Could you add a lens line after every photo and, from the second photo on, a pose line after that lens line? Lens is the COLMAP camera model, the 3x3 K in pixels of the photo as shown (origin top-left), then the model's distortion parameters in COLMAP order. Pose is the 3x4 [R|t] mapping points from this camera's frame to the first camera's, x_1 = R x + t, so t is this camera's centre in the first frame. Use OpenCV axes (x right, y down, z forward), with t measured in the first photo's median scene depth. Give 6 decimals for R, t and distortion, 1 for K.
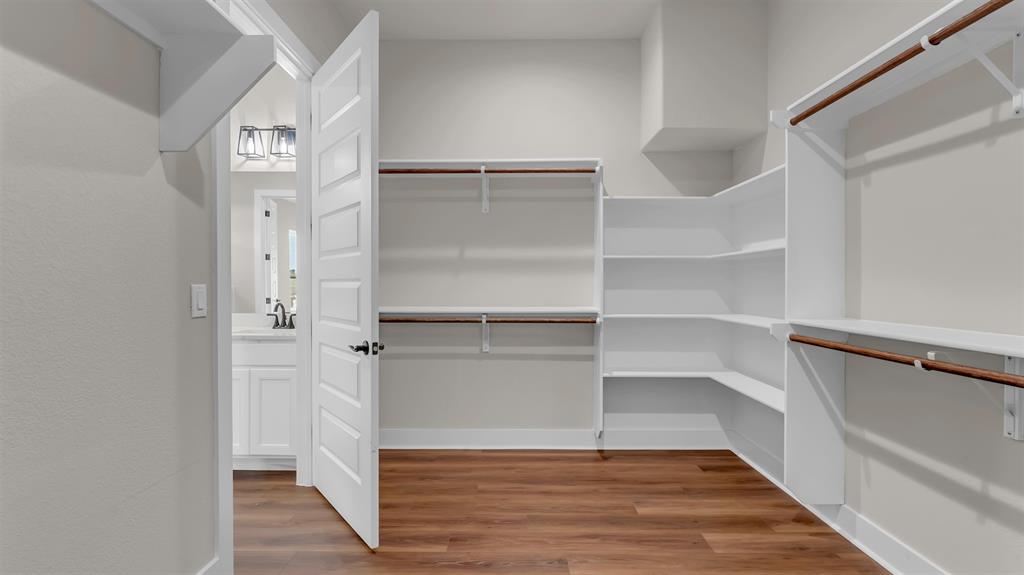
lens RADIAL K [[467.6, 0, 508.3], [0, 467.6, 284.0], [0, 0, 1]] dist [-0.004250, -0.000177]
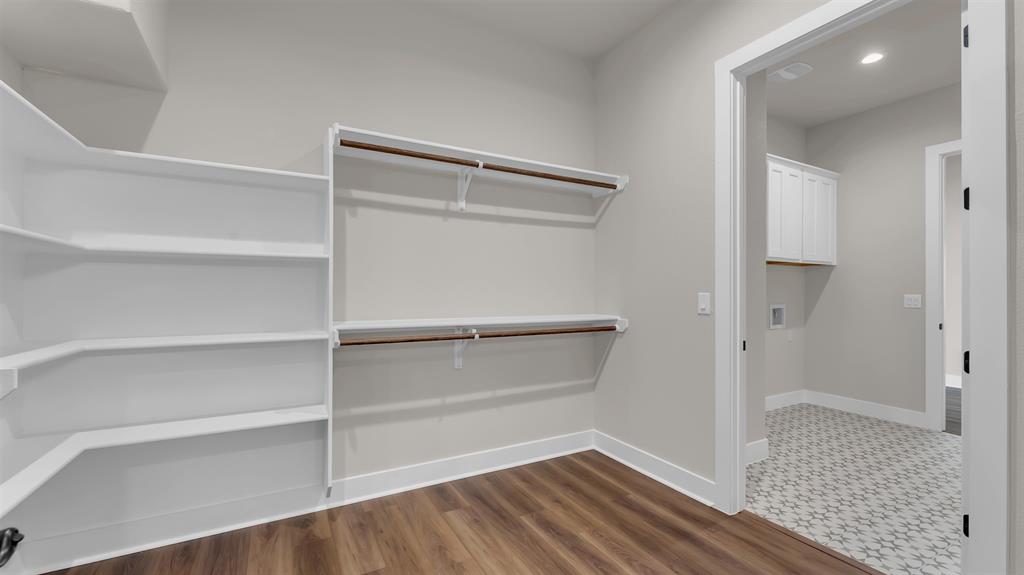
lens RADIAL K [[422.0, 0, 527.5], [0, 422.0, 289.3], [0, 0, 1]] dist [-0.001048, -0.000375]
pose [[-0.498070, 0.000035, 0.867137, -0.324018], [-0.004670, 0.999985, -0.002722, -0.006170], [-0.867124, -0.005405, -0.498063, 0.804827]]
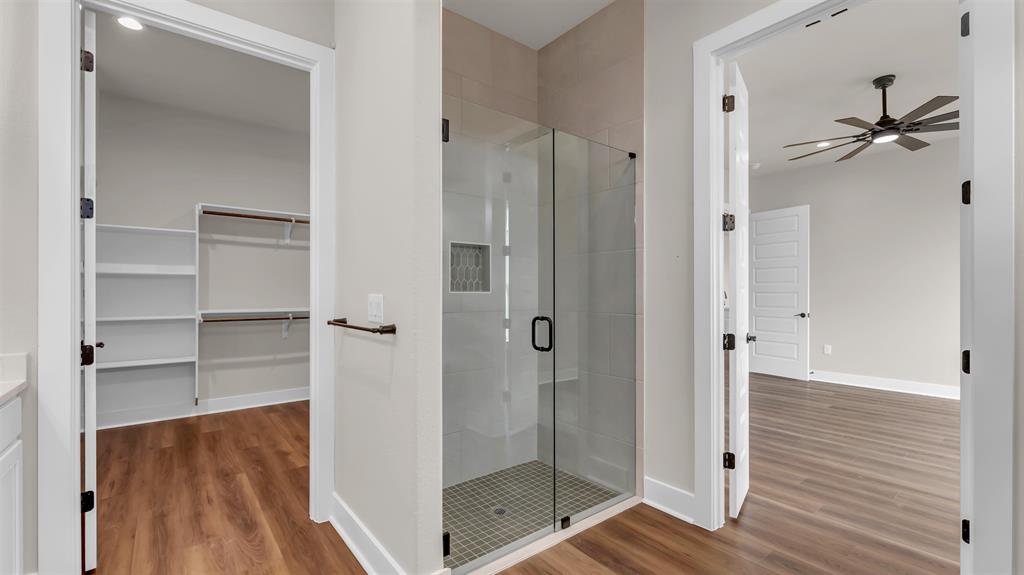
lens RADIAL K [[419.1, 0, 516.0], [0, 419.1, 289.7], [0, 0, 1]] dist [0.000563, 0.000025]
pose [[-0.628799, -0.002613, 0.777564, -1.172727], [-0.003636, 0.999993, 0.000420, -0.016766], [-0.777560, -0.002563, -0.628804, 0.787443]]
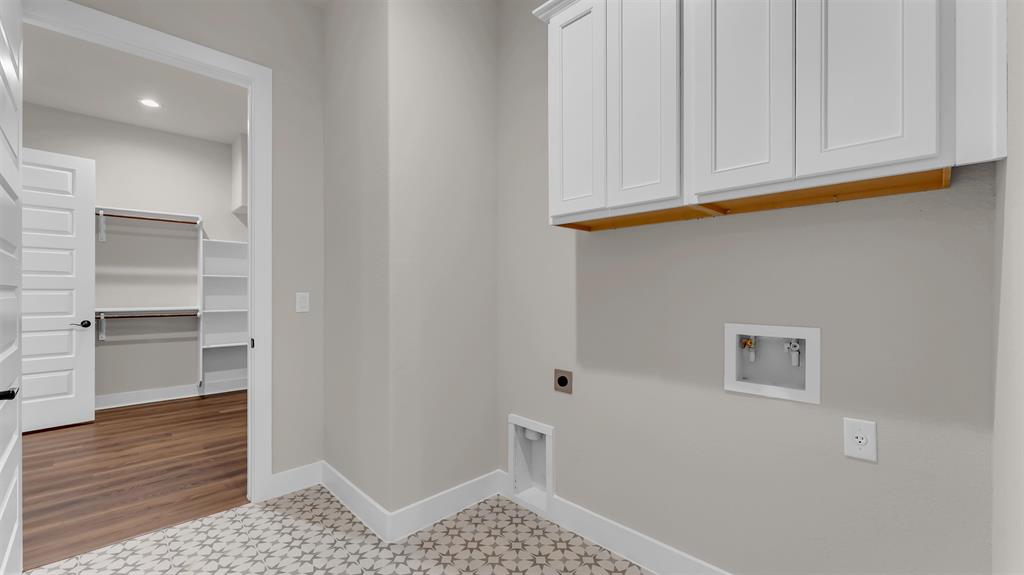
lens RADIAL K [[422.0, 0, 509.5], [0, 422.0, 293.0], [0, 0, 1]] dist [-0.001048, -0.000375]
pose [[0.720346, 0.002041, 0.693612, -0.050684], [-0.002802, 0.999996, -0.000033, 0.000230], [-0.693610, -0.001920, 0.720348, -0.836395]]
